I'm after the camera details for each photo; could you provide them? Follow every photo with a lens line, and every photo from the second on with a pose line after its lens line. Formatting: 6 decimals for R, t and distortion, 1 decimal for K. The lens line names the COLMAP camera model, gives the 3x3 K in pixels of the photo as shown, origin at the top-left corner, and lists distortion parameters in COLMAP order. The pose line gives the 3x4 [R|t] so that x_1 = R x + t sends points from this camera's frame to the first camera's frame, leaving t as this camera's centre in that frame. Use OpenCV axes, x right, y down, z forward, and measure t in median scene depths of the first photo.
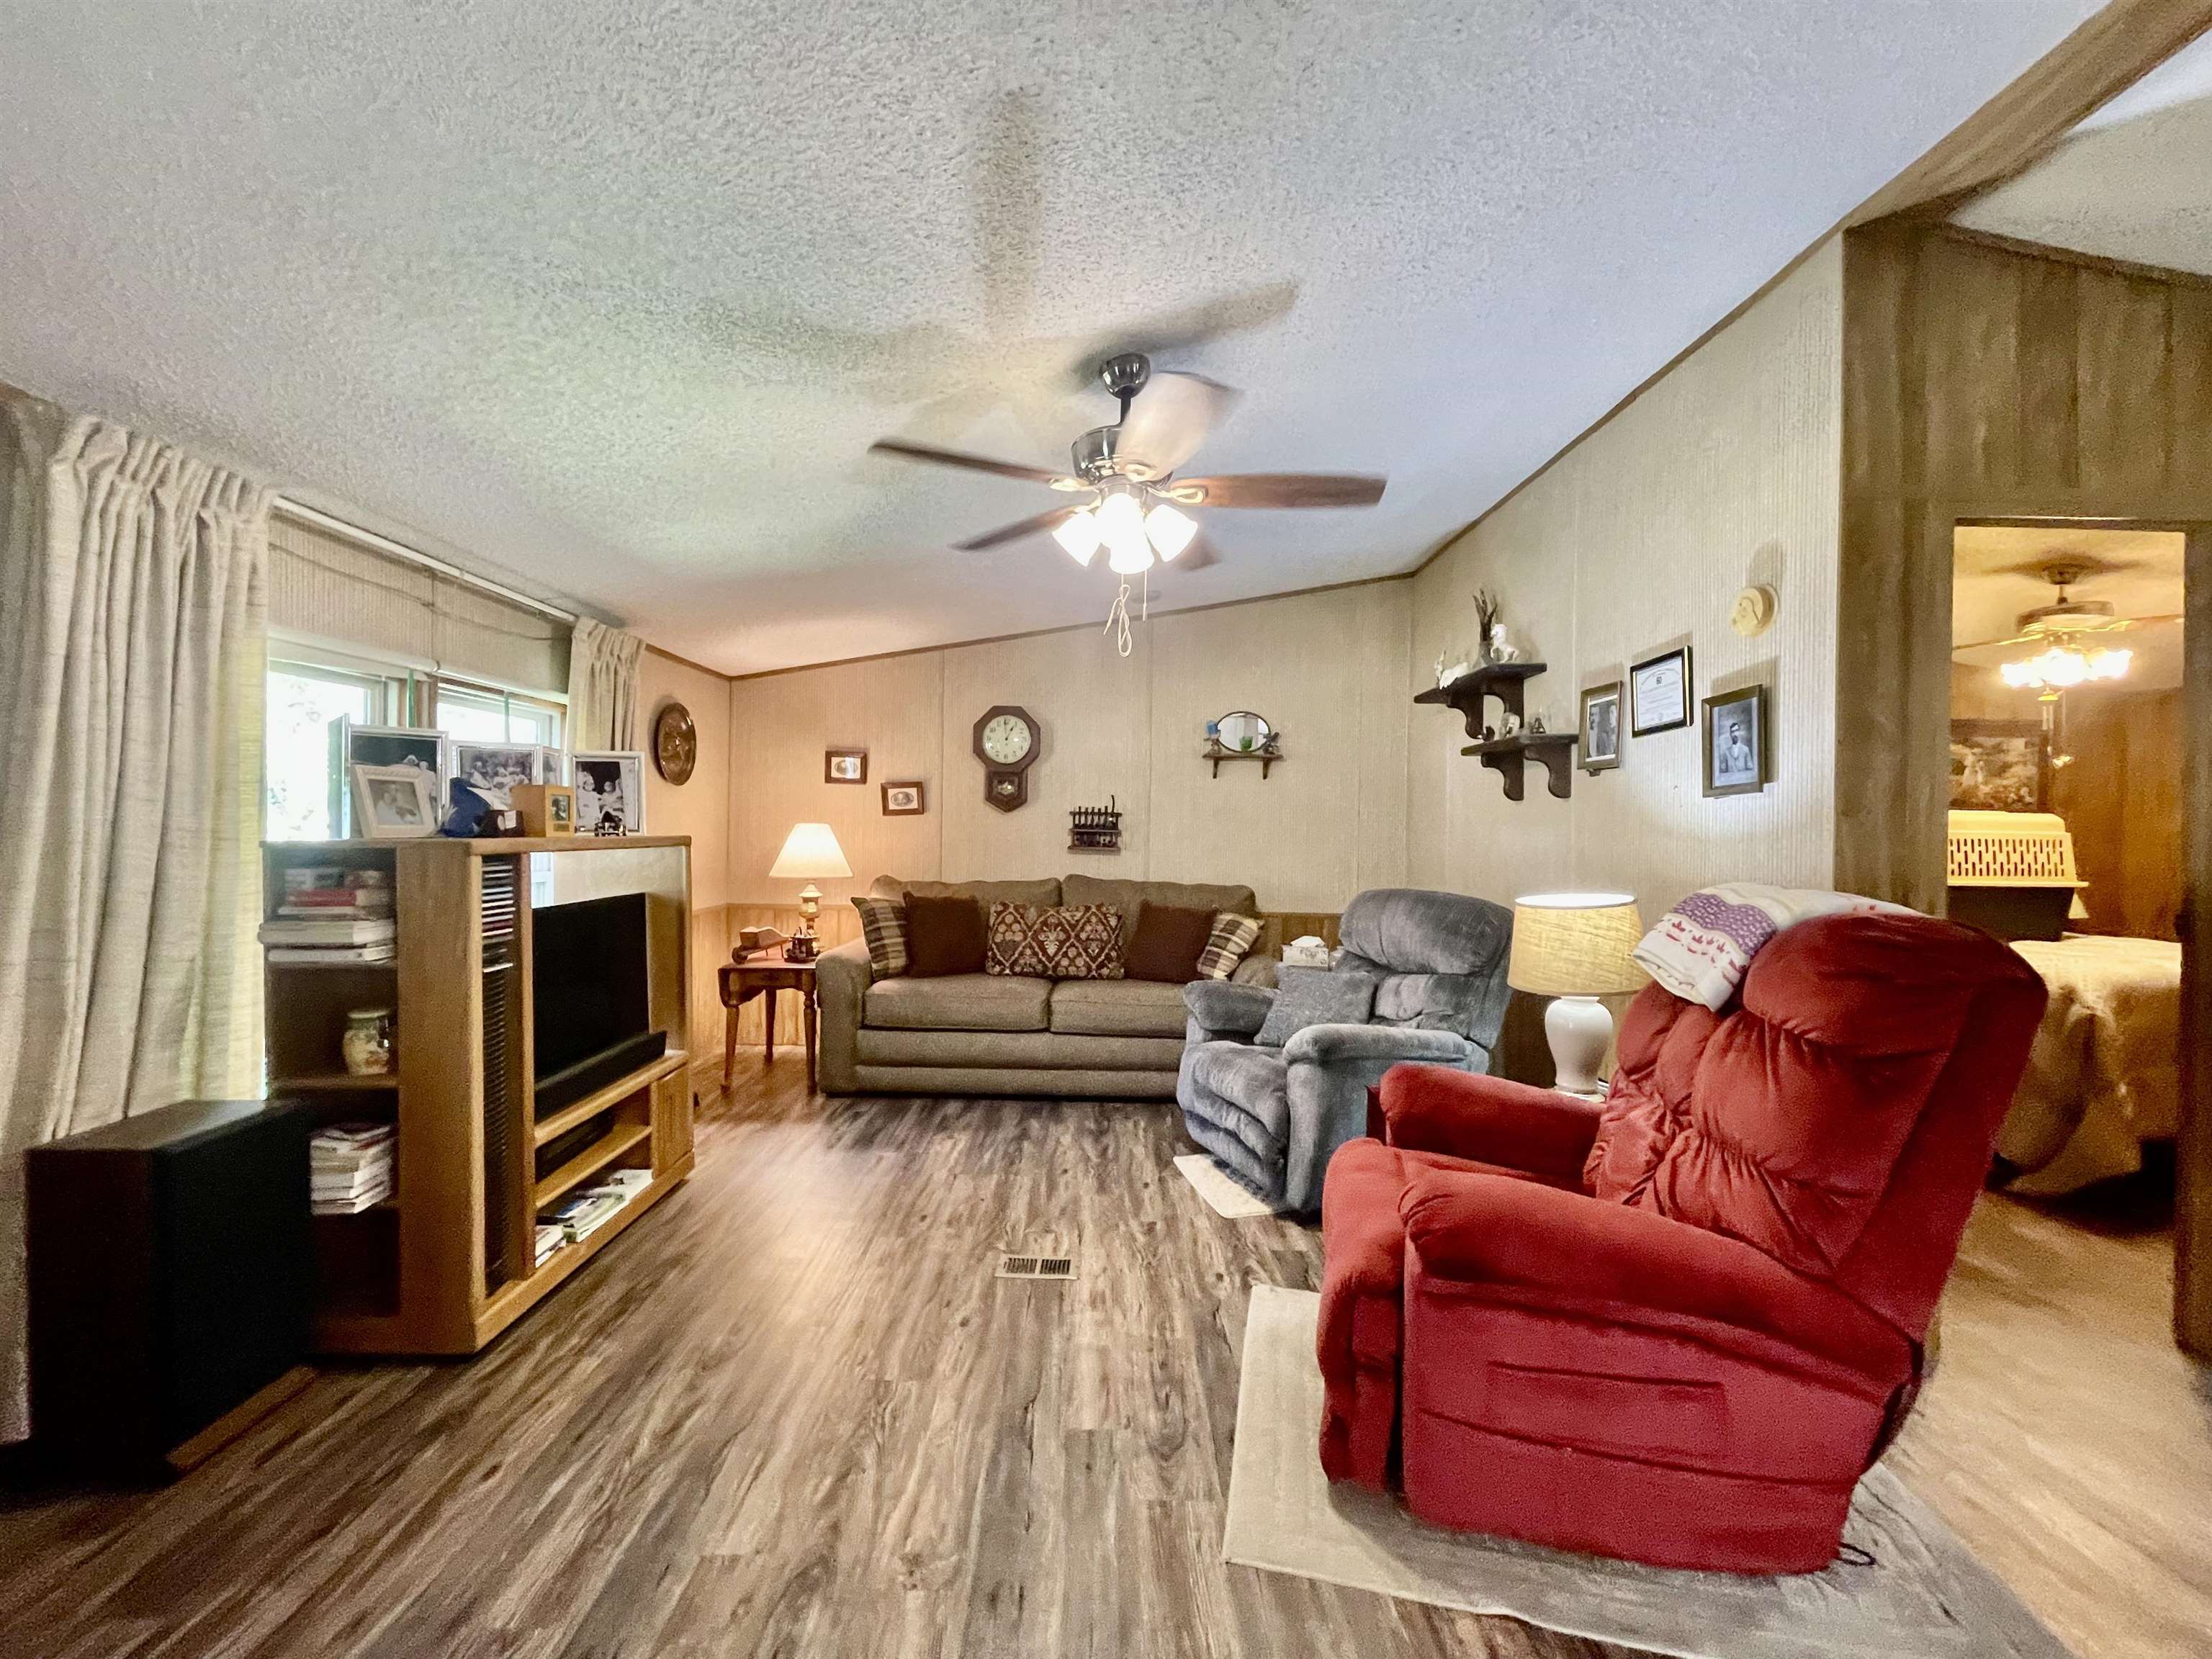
lens RADIAL K [[891.5, 0, 1096.2], [0, 891.5, 831.3], [0, 0, 1]] dist [0.002431, 0.000540]
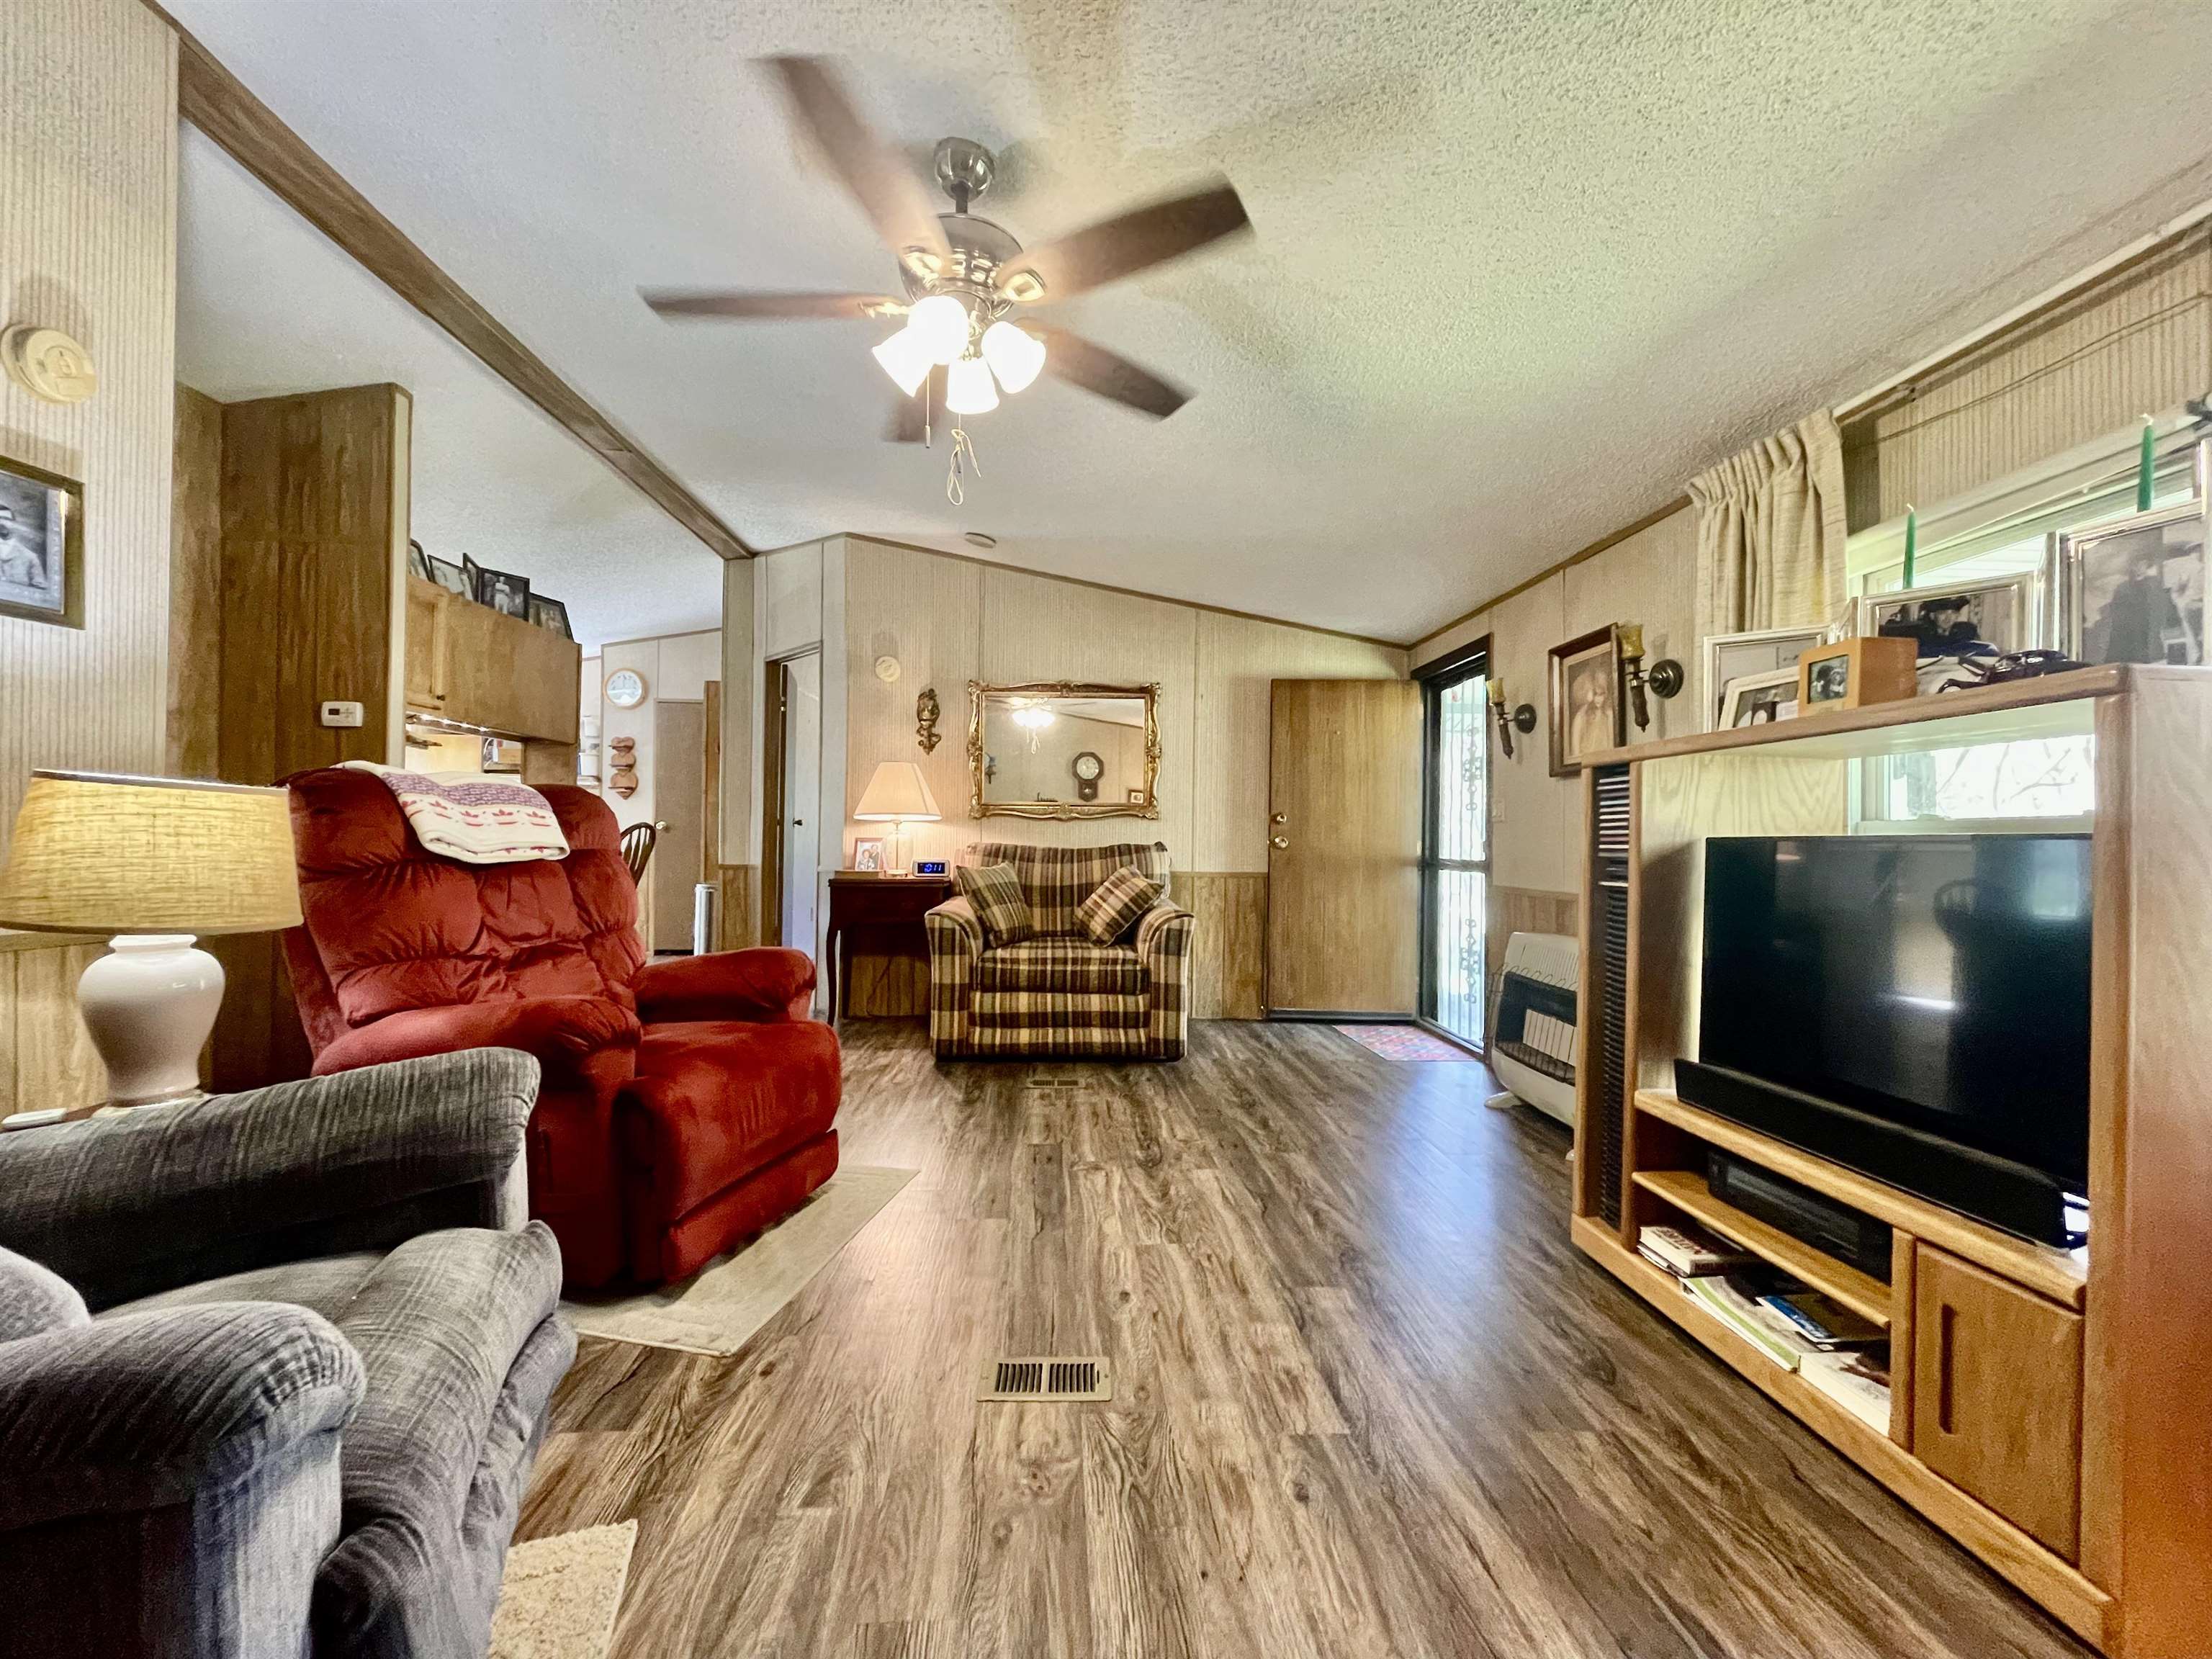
lens RADIAL K [[891.5, 0, 1096.8], [0, 891.5, 831.6], [0, 0, 1]] dist [0.002431, 0.000540]
pose [[-0.998565, -0.025183, -0.047264, -0.050602], [-0.024842, 0.999661, -0.007783, 0.082871], [0.047444, -0.006598, -0.998852, 1.351025]]
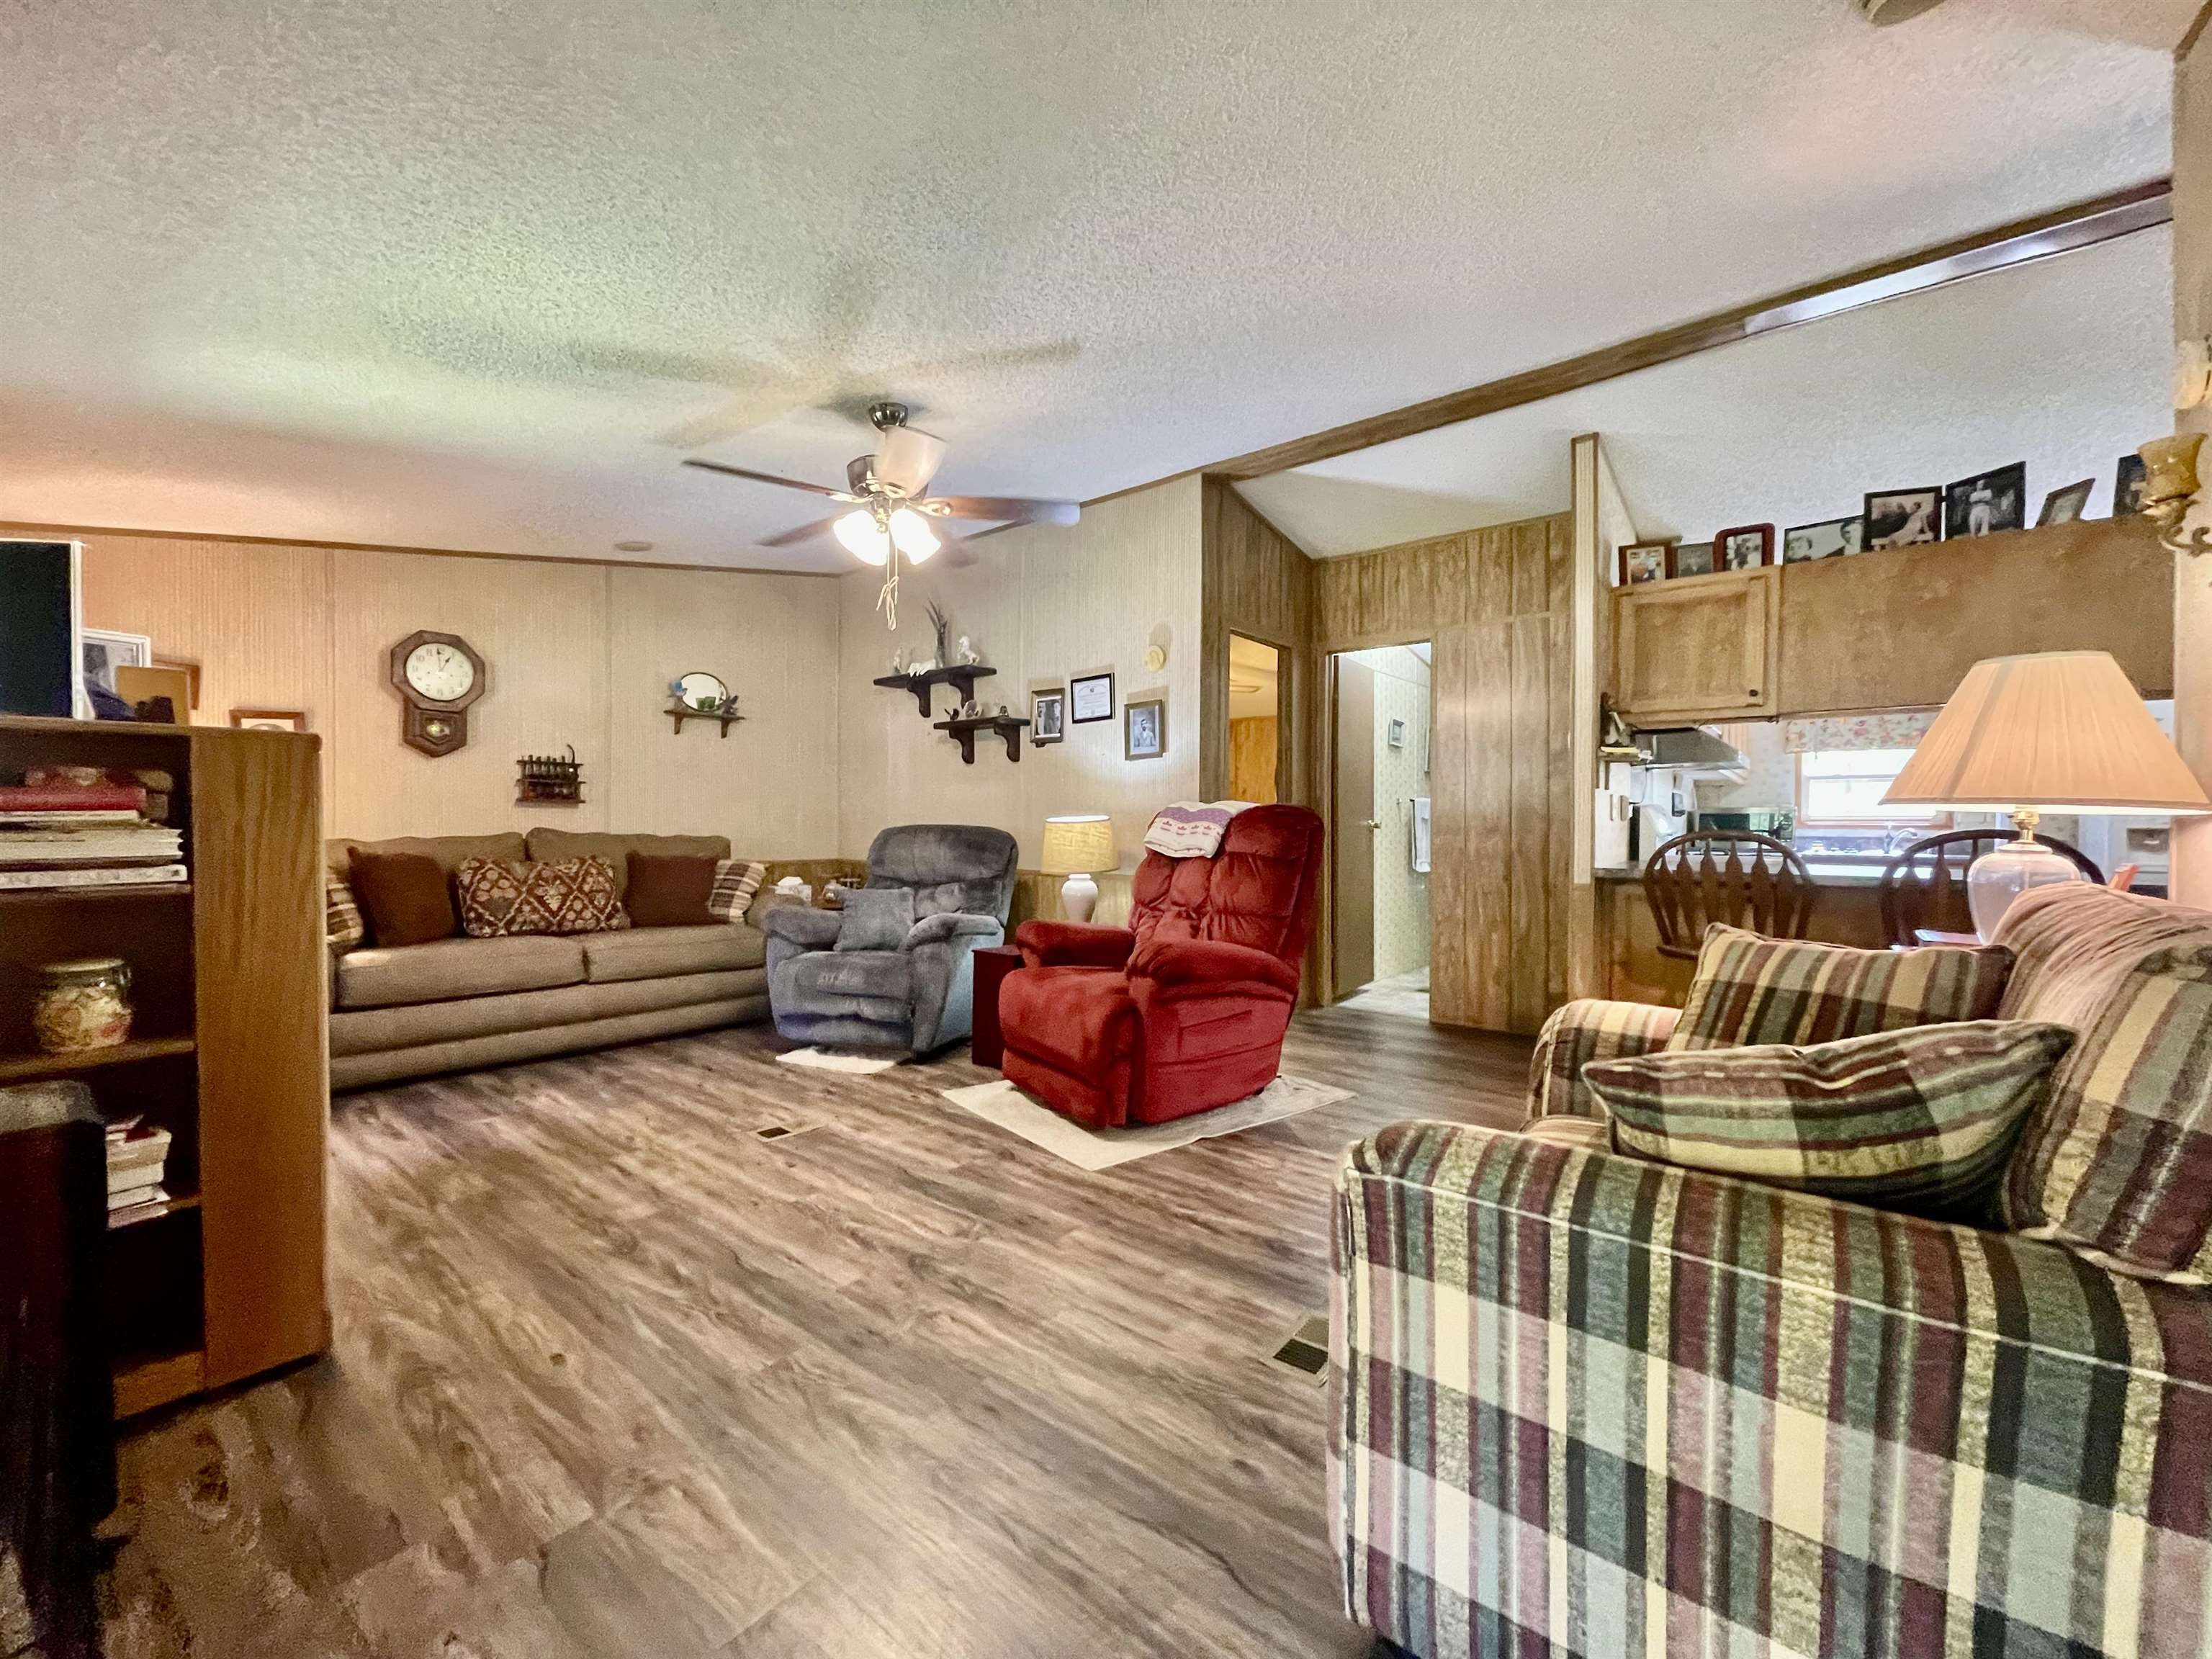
lens RADIAL K [[891.5, 0, 1094.7], [0, 891.5, 838.1], [0, 0, 1]] dist [0.002431, 0.000540]
pose [[0.636030, -0.020453, 0.771393, -0.587233], [0.002064, 0.999690, 0.024805, 0.058569], [-0.771662, -0.014184, 0.635875, -0.054575]]
